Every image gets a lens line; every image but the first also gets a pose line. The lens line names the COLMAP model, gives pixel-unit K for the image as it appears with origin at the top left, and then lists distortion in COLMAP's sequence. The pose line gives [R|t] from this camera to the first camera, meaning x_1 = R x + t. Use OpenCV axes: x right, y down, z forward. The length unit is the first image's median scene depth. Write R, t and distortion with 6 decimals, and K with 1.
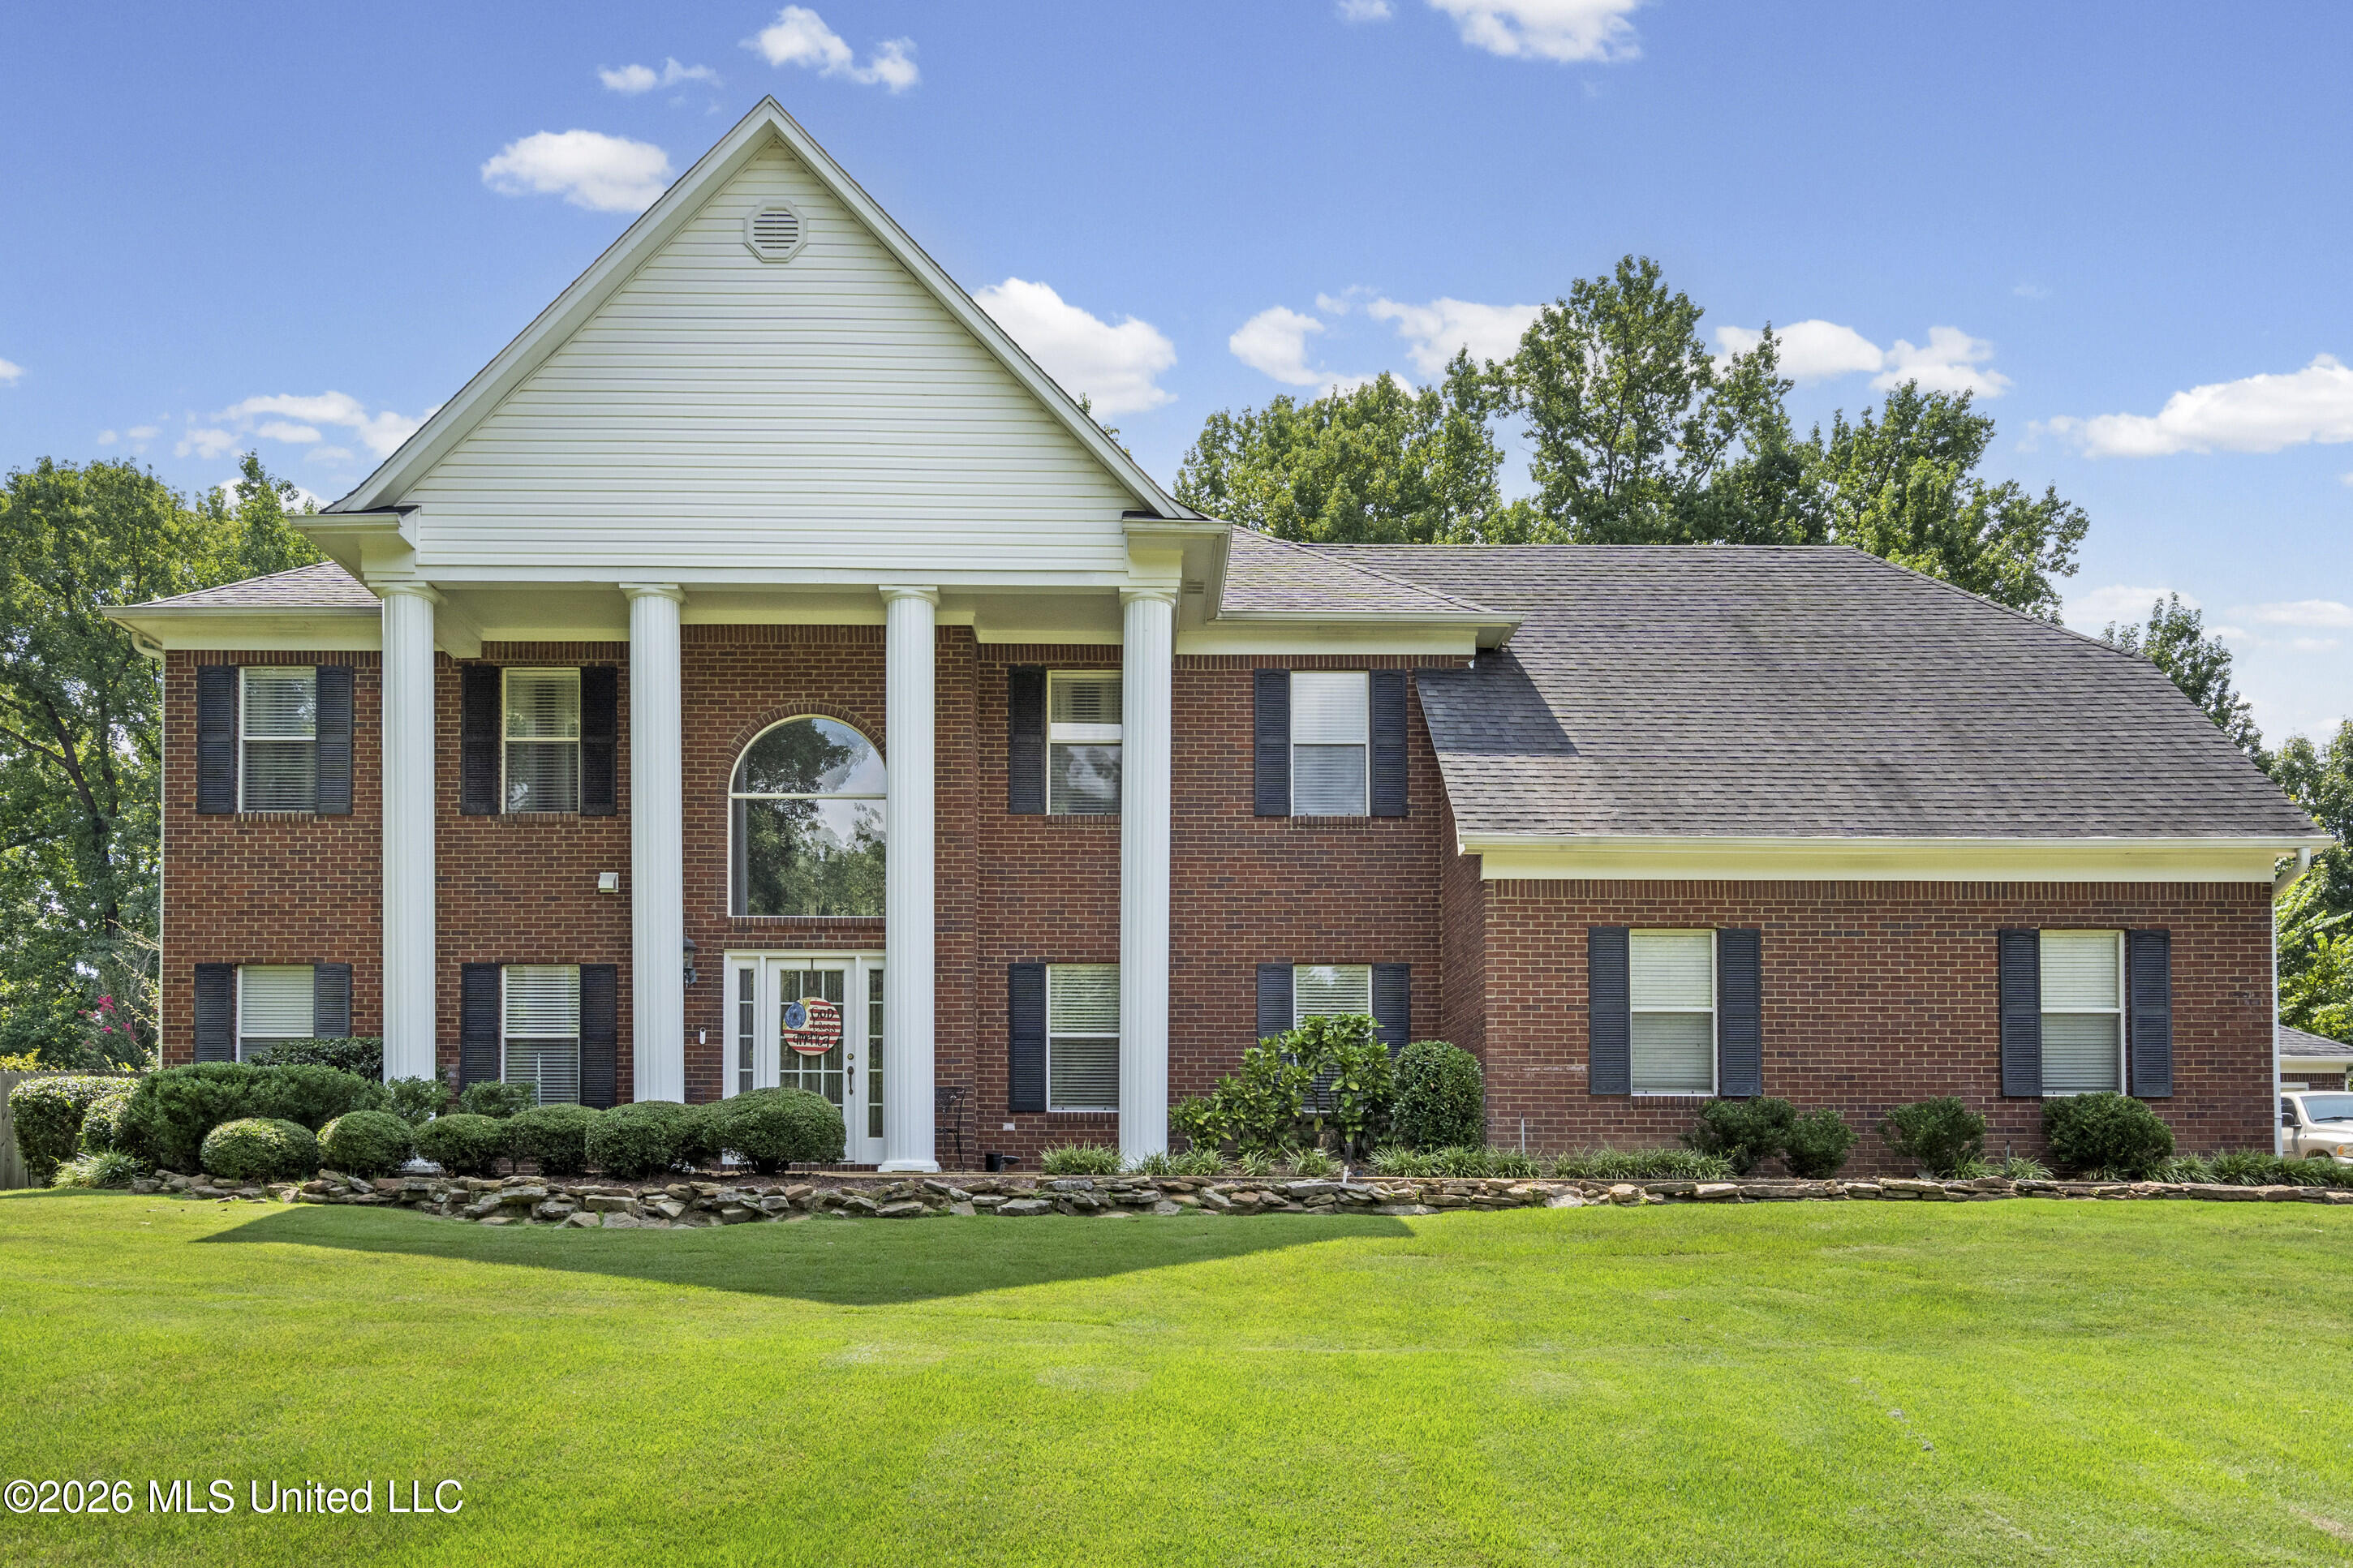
lens RADIAL K [[1938.6, 0, 1179.6], [0, 1938.6, 829.5], [0, 0, 1]] dist [0.003271, 0.005180]
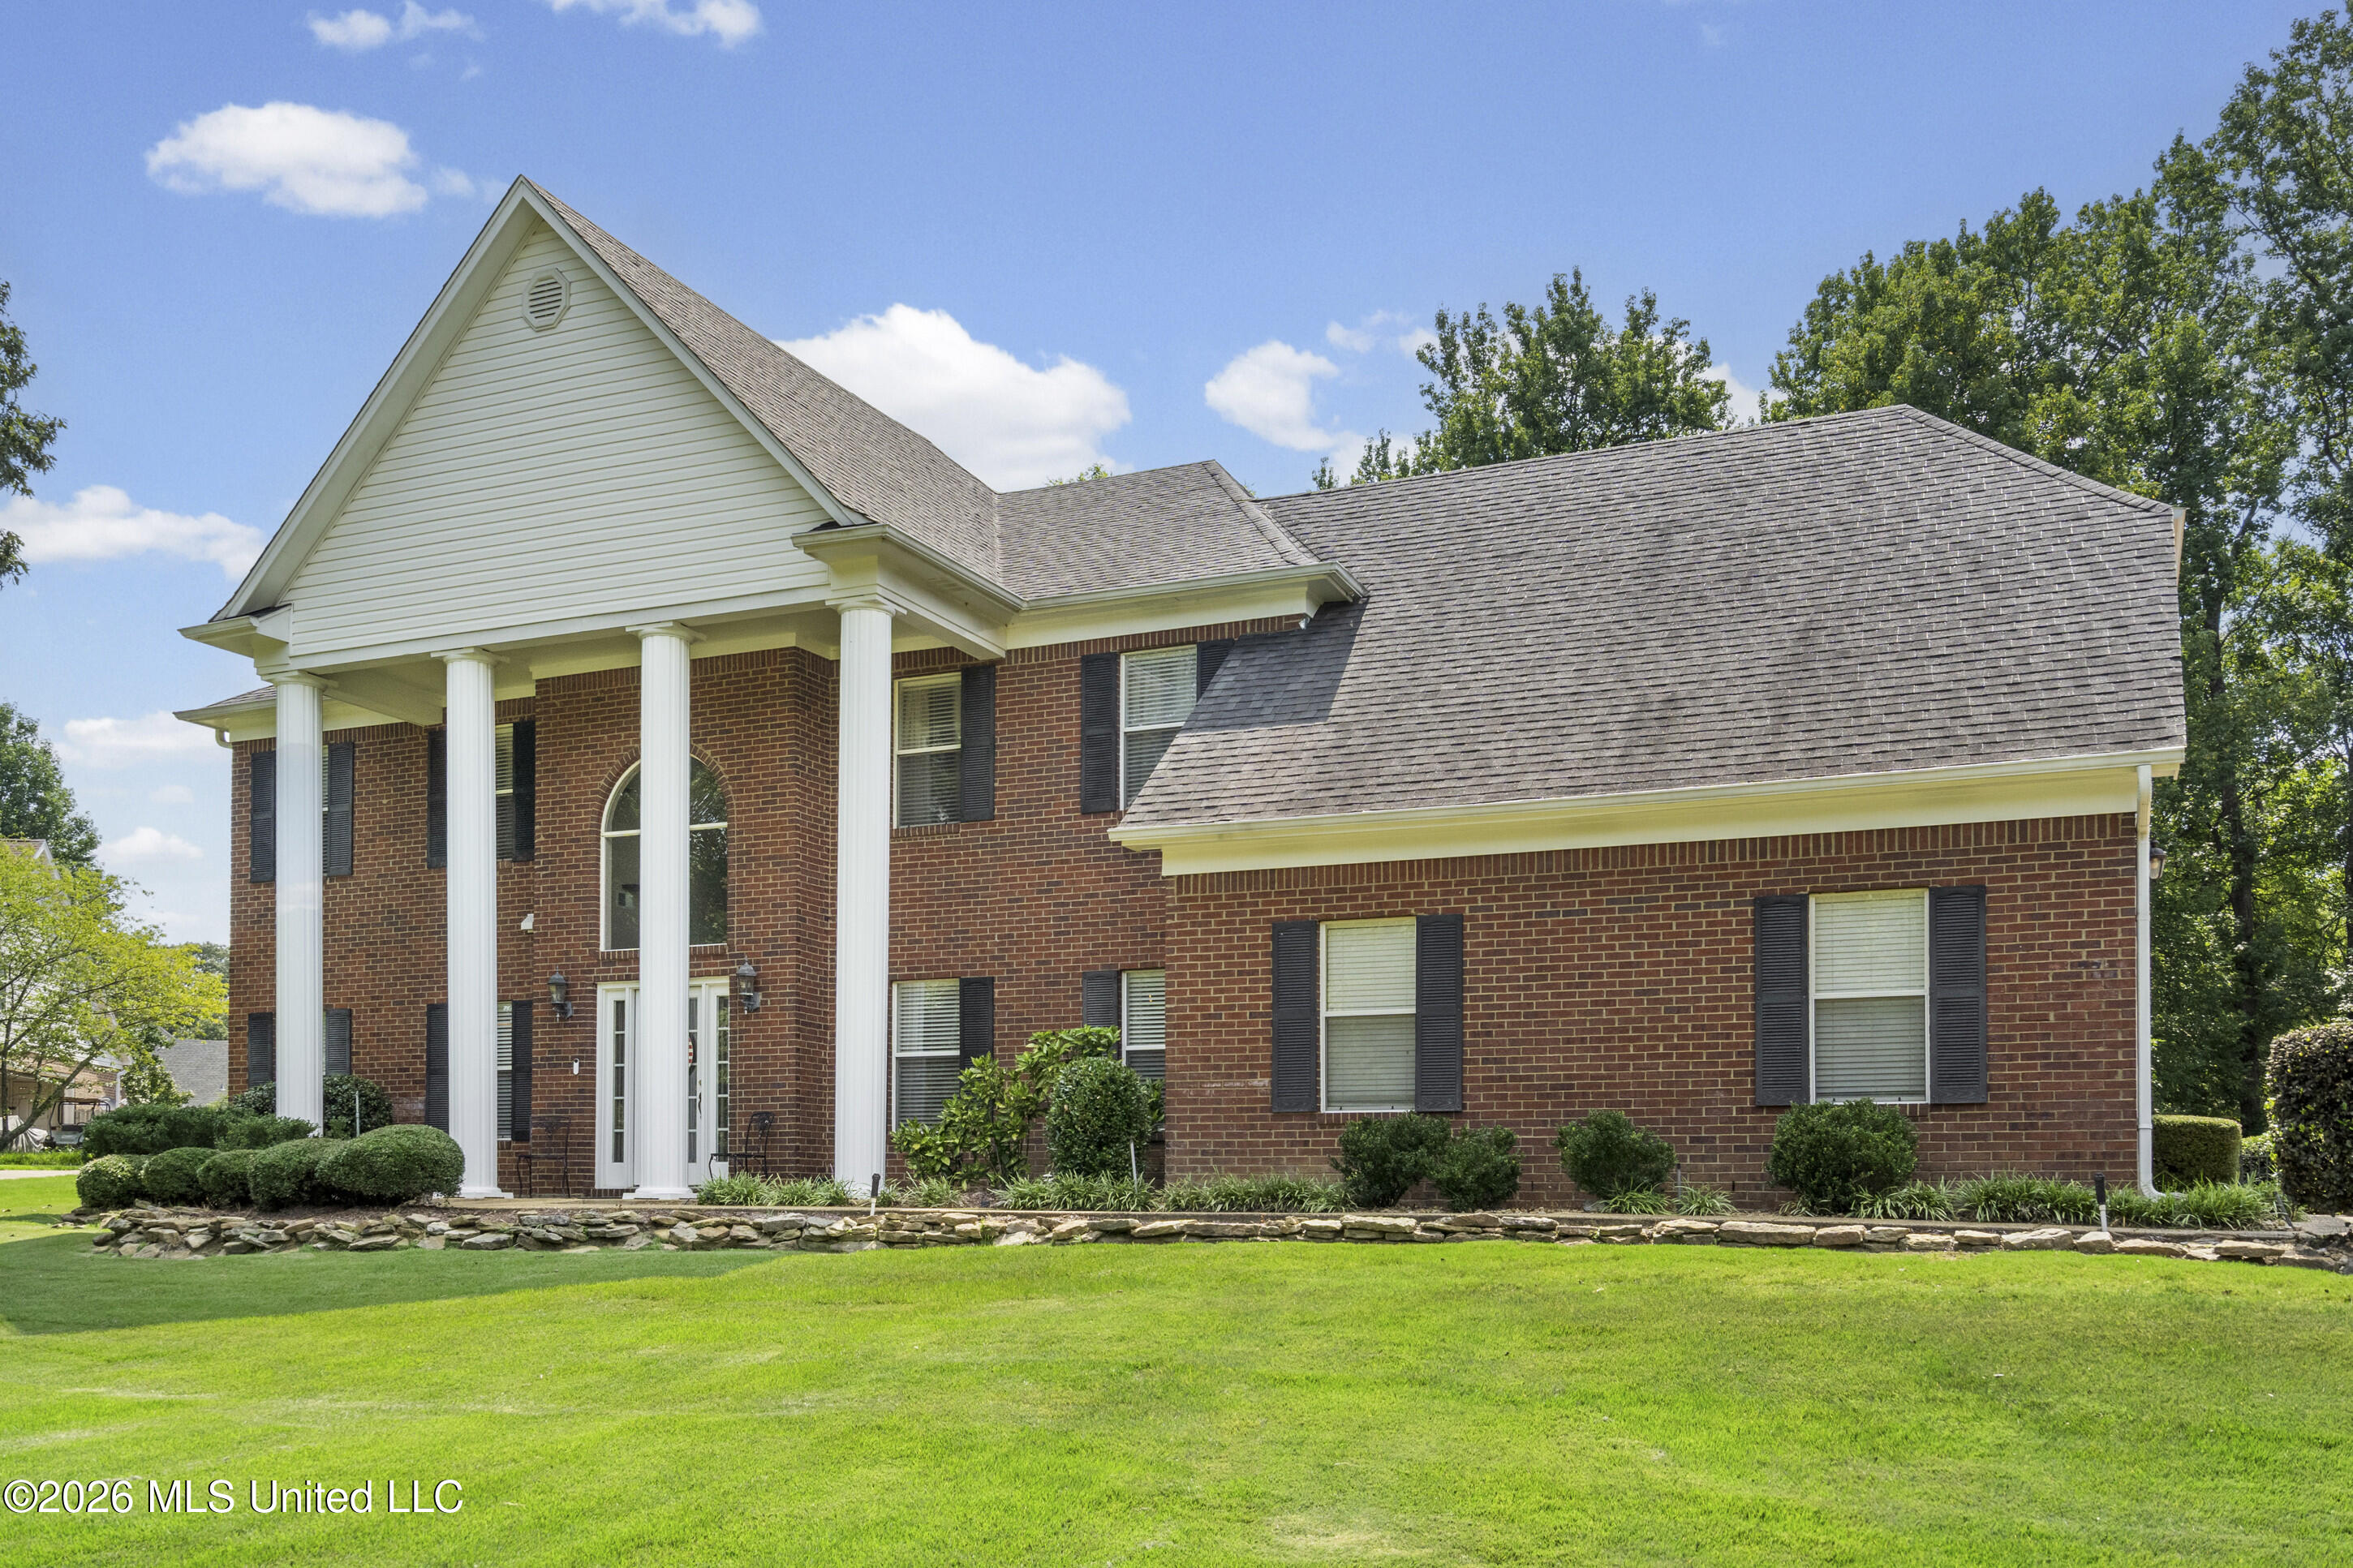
lens RADIAL K [[2140.3, 0, 1176.5], [0, 2140.3, 784.0], [0, 0, 1]] dist [-0.000852, 0.015077]
pose [[0.899531, -0.081388, -0.429208, 0.593568], [0.081602, 0.996504, -0.017938, 0.001099], [0.429167, -0.018888, 0.903028, 0.099385]]
